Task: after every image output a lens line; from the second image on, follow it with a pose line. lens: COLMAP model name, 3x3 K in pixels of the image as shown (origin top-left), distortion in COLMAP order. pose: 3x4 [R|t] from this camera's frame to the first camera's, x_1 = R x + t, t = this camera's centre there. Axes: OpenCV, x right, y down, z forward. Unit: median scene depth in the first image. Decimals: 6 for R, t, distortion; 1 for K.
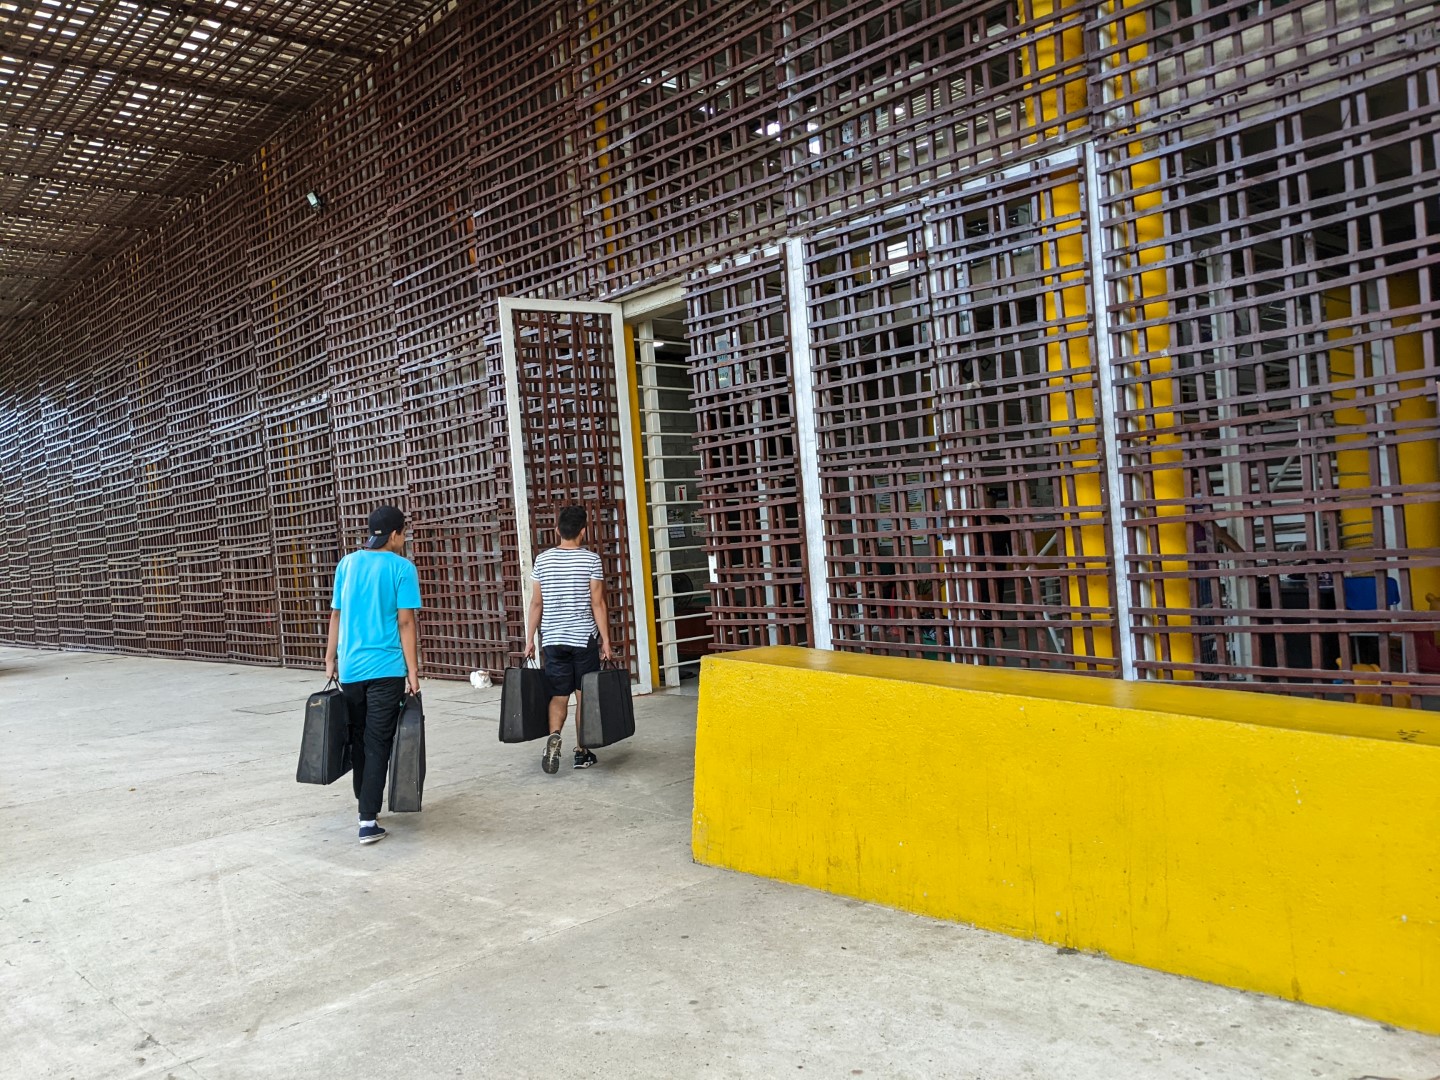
lens RADIAL K [[1035.6, 0, 720.0], [0, 1035.6, 540.0], [0, 0, 1]] dist [0.034915, -0.070351]
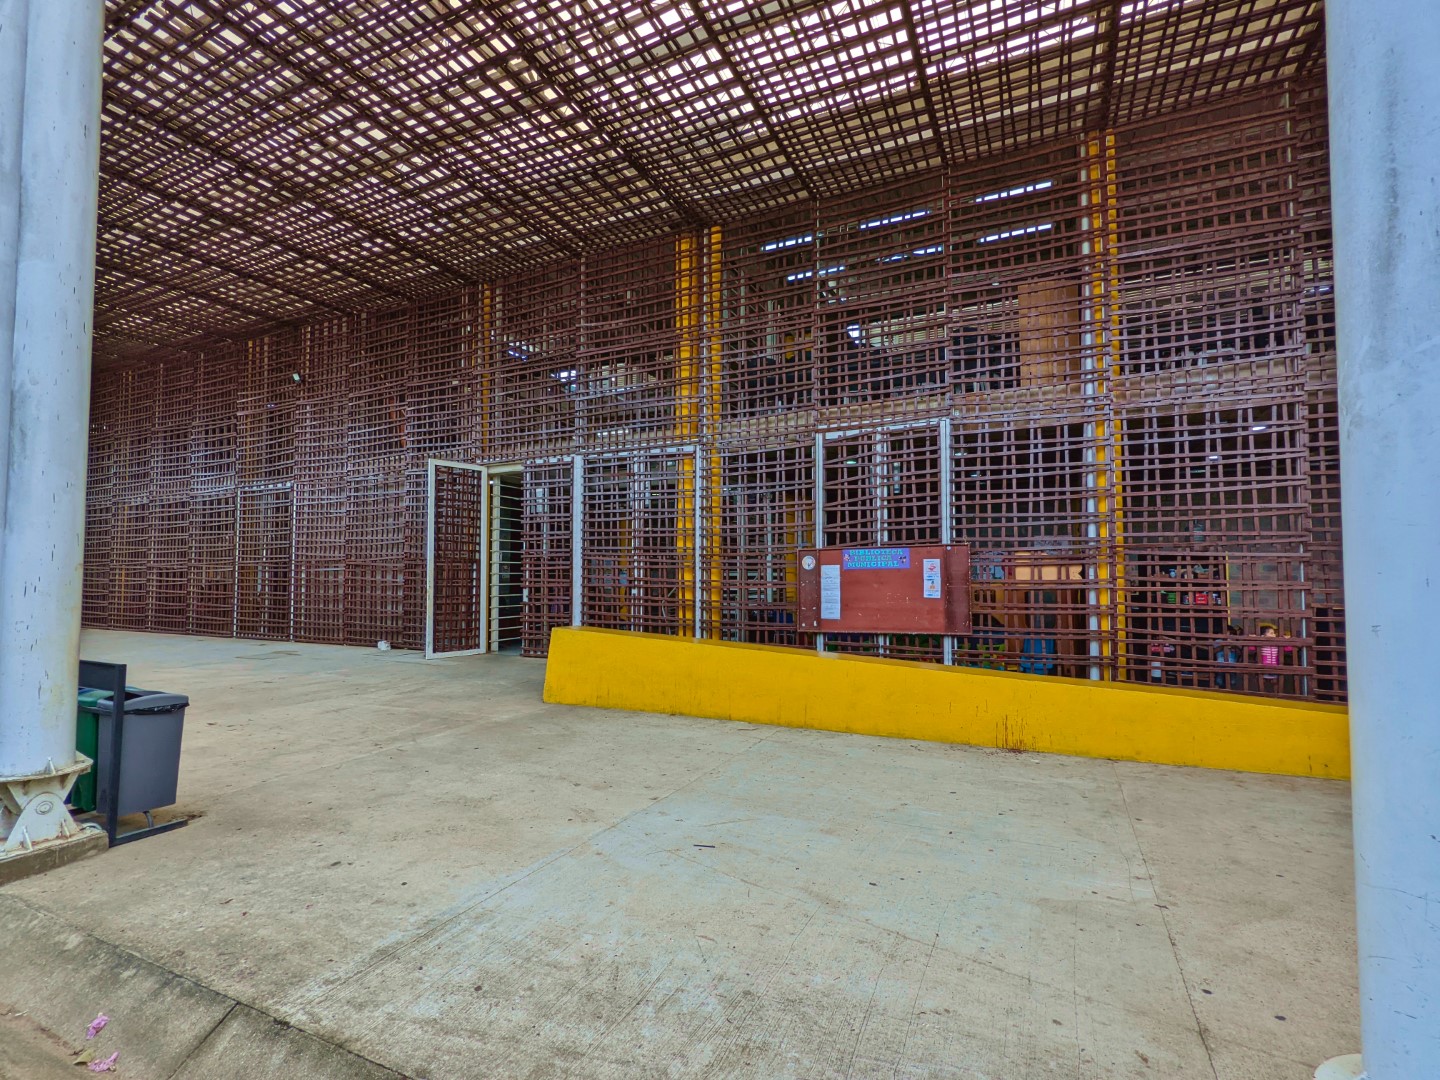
lens RADIAL K [[660.4, 0, 720.0], [0, 660.4, 540.0], [0, 0, 1]] dist [0.003058, 0.000063]
pose [[0.923421, 0.090324, 0.373008, -0.190153], [-0.065987, 0.994804, -0.077535, -0.008457], [-0.378073, 0.046984, 0.924583, -0.542491]]
